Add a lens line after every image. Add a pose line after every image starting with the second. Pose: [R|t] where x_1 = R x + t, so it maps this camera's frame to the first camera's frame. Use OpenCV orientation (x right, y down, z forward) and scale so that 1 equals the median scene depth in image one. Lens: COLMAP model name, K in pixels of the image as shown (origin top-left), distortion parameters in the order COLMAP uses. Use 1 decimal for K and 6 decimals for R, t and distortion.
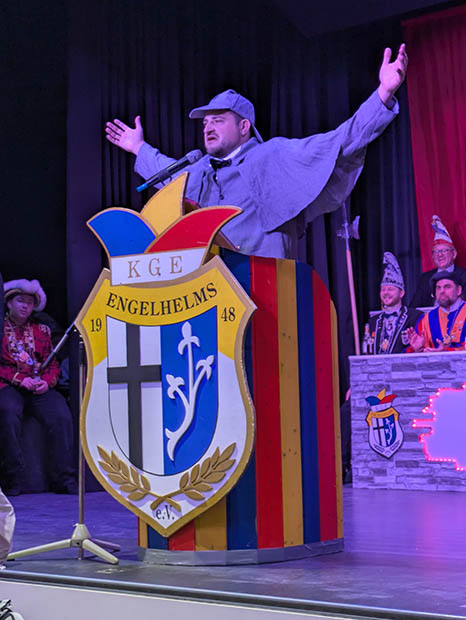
lens RADIAL K [[1017.7, 0, 233.0], [0, 1017.7, 310.0], [0, 0, 1]] dist [0.033508, -0.126766]
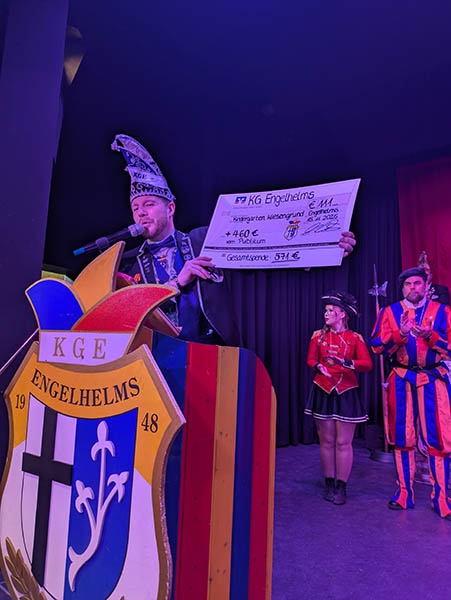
lens RADIAL K [[446.7, 0, 225.5], [0, 446.7, 300.0], [0, 0, 1]] dist [-0.001054, -0.004745]
pose [[0.996898, 0.069262, 0.037391, 0.032737], [-0.066862, 0.995833, -0.062023, -0.069729], [-0.041531, 0.059331, 0.997374, 0.625906]]
